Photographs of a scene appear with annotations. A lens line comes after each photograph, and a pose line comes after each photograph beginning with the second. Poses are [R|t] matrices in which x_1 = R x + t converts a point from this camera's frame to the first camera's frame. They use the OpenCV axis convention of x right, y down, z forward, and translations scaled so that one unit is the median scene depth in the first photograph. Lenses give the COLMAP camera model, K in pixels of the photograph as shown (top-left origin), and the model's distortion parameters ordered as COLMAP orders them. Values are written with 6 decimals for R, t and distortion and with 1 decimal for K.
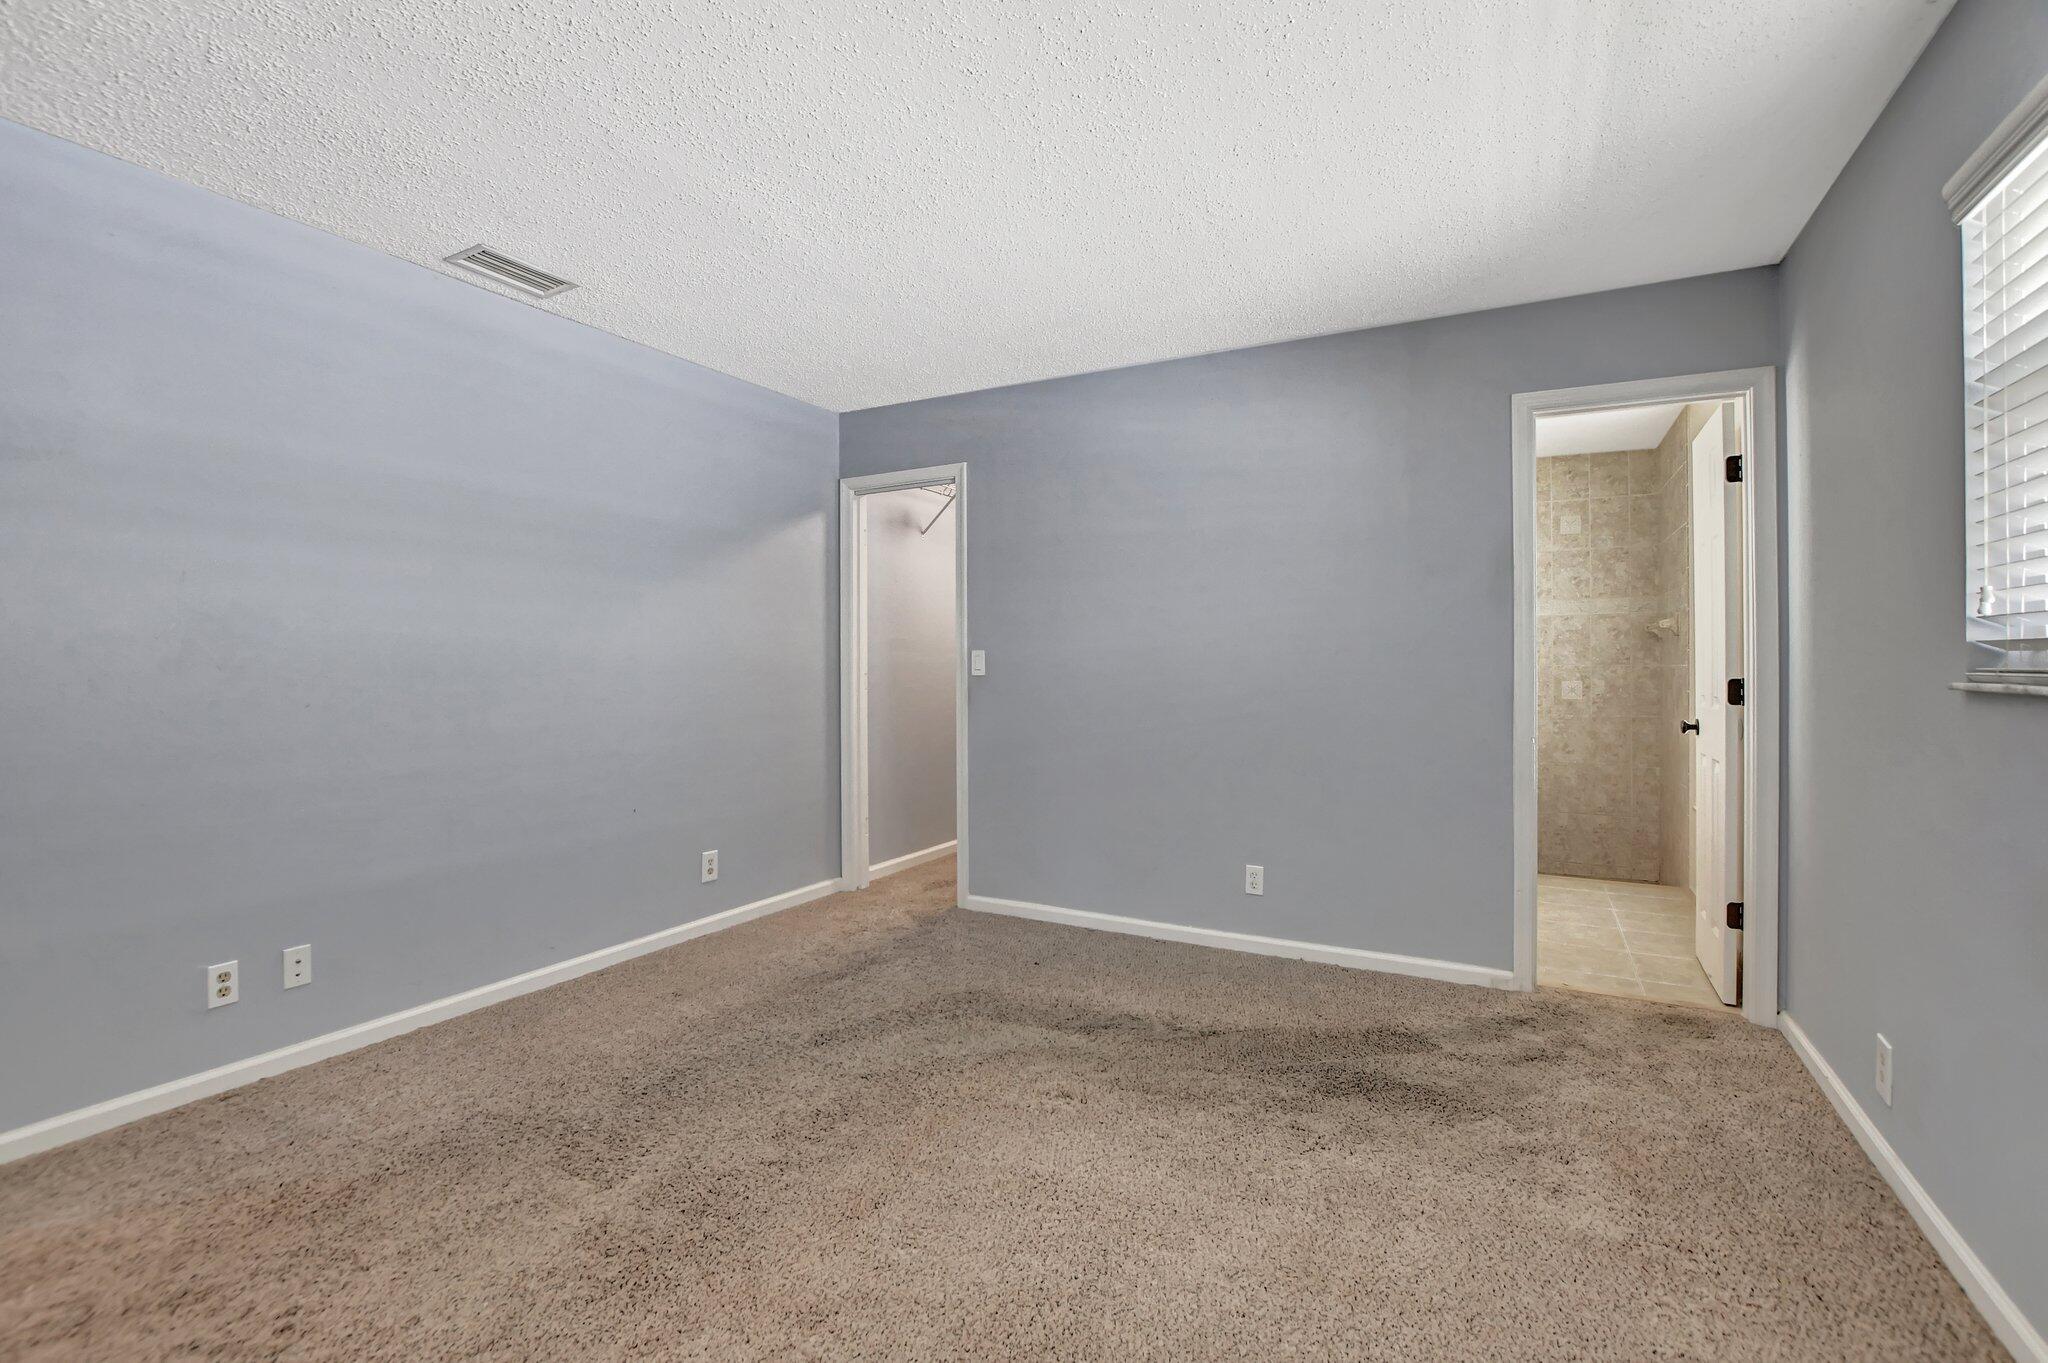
lens RADIAL K [[927.1, 0, 1003.7], [0, 927.1, 661.8], [0, 0, 1]] dist [-0.013465, 0.000060]
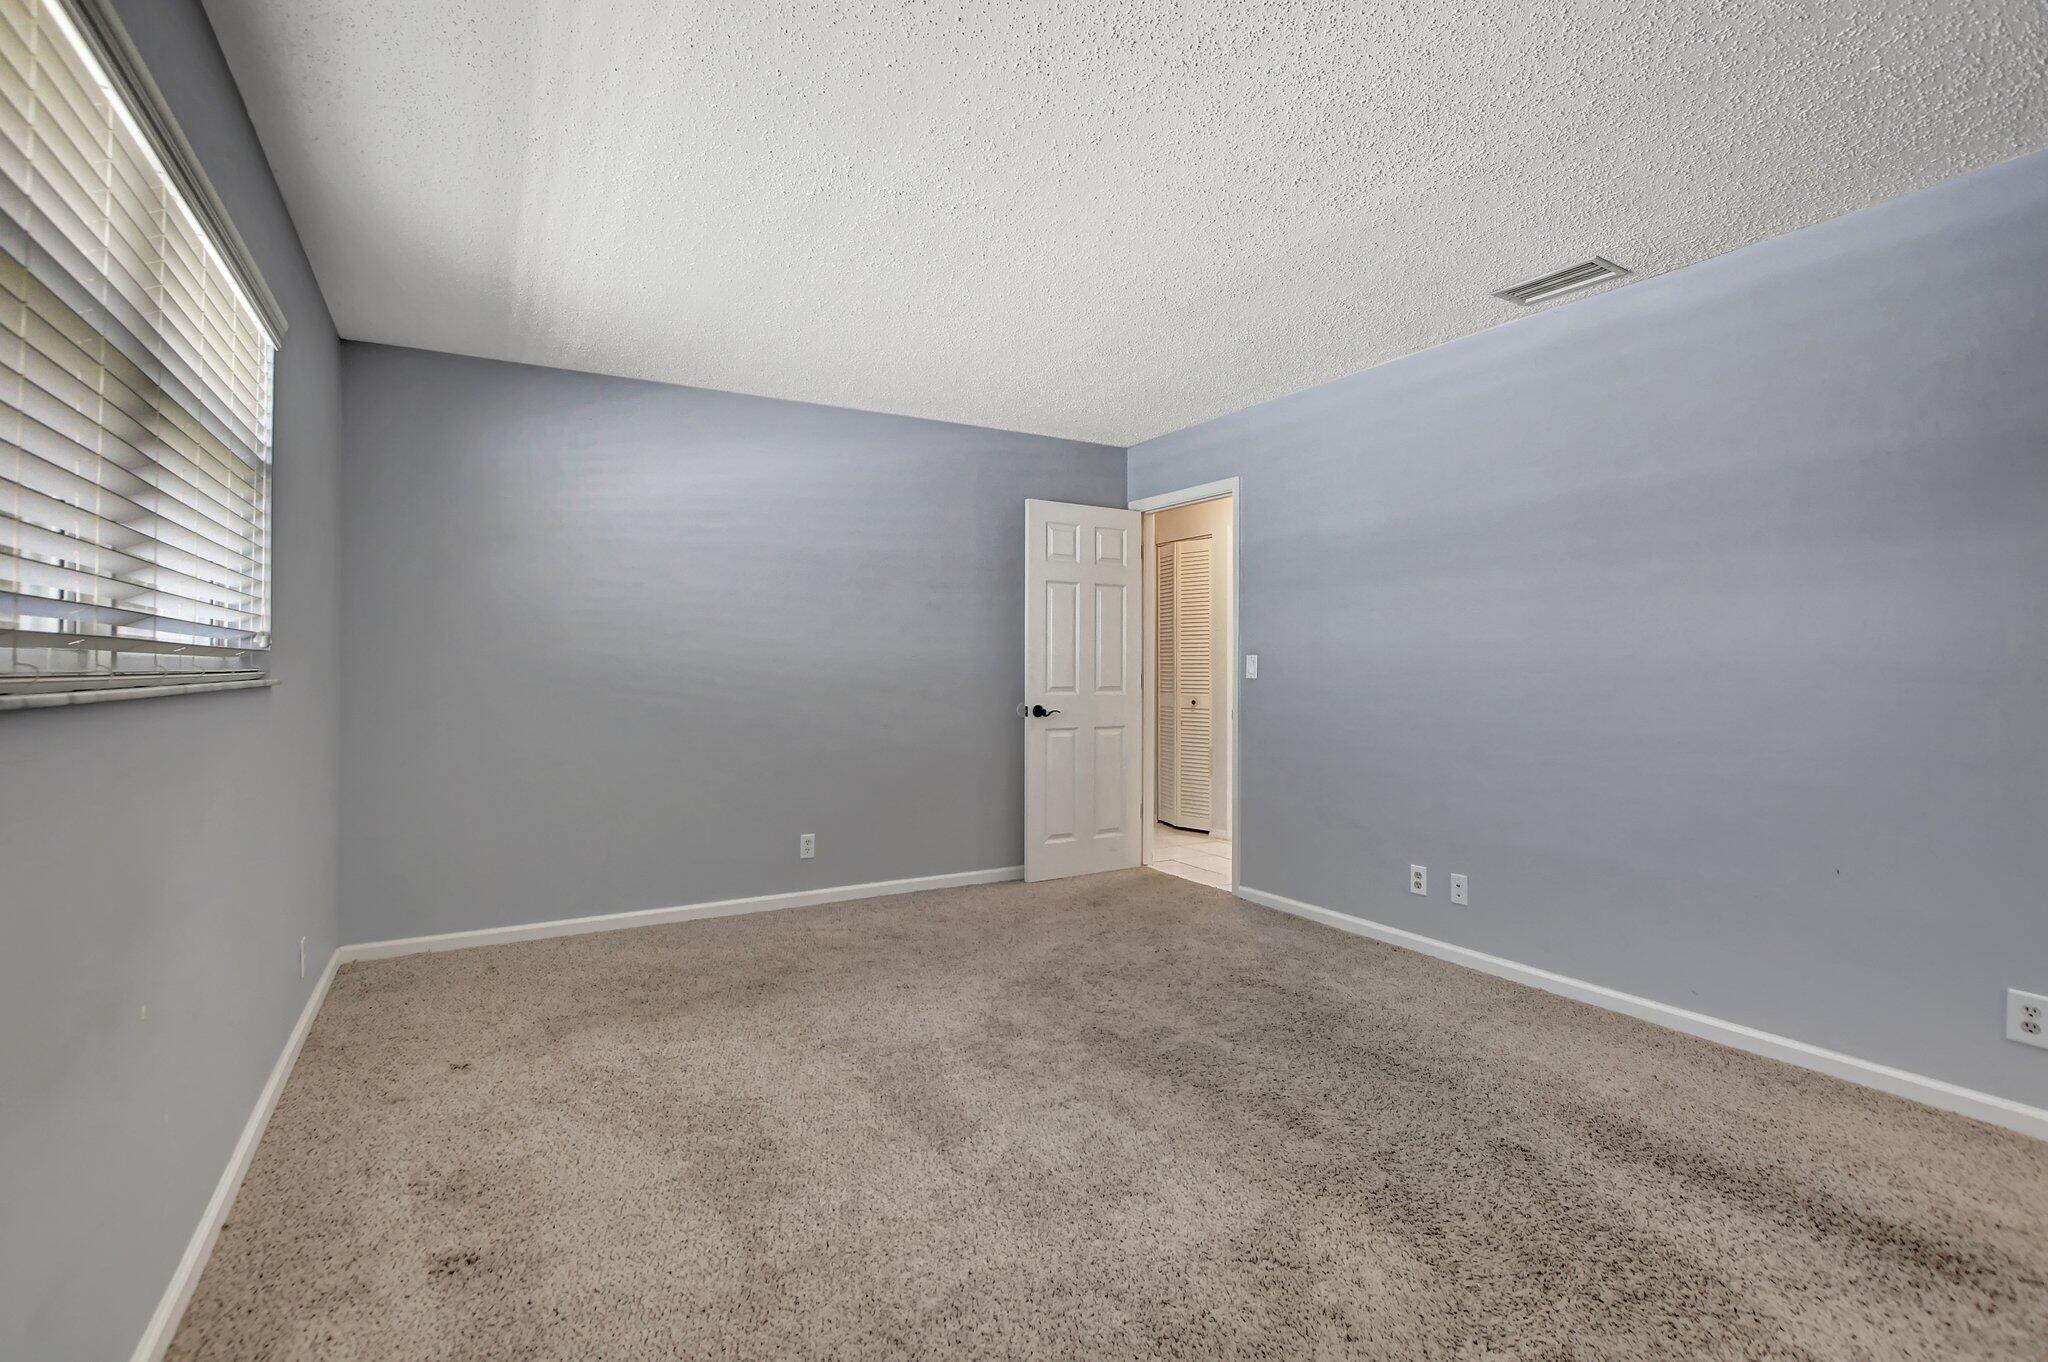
lens RADIAL K [[927.1, 0, 1003.7], [0, 927.1, 661.3], [0, 0, 1]] dist [-0.013465, 0.000060]
pose [[-0.517151, -0.004759, -0.855881, 0.742333], [0.003317, 0.999966, -0.007564, 0.003327], [0.855888, -0.006751, -0.517117, 1.125080]]
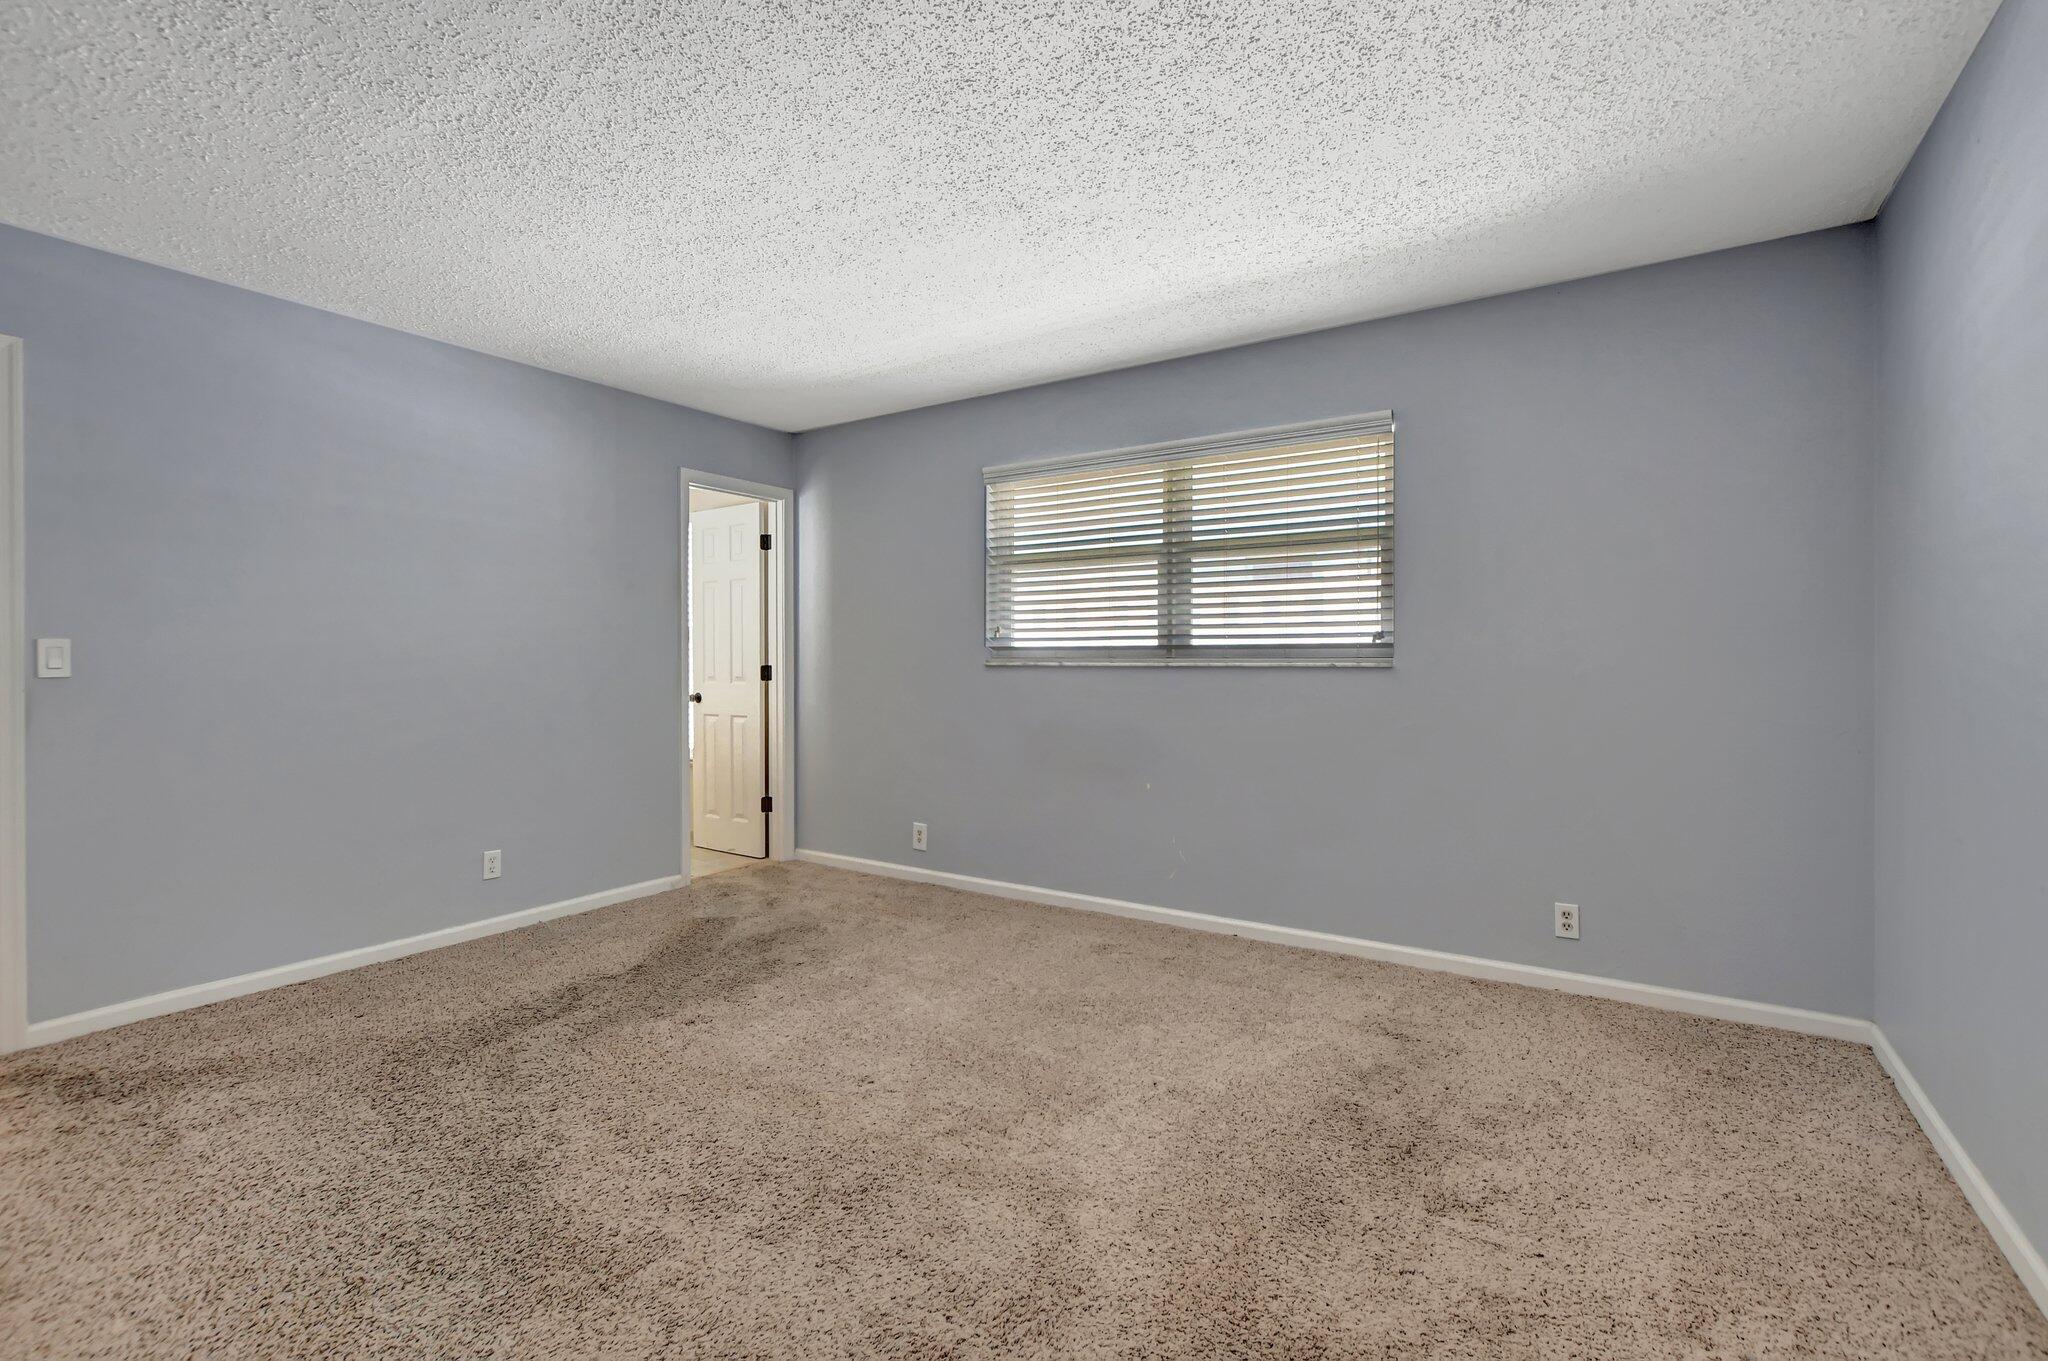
lens RADIAL K [[918.3, 0, 1001.3], [0, 918.3, 675.4], [0, 0, 1]] dist [-0.003769, 0.000032]
pose [[0.082716, -0.019693, 0.996379, -0.989183], [0.001883, 0.999806, 0.019604, 0.003602], [-0.996571, 0.000255, 0.082737, 0.475656]]
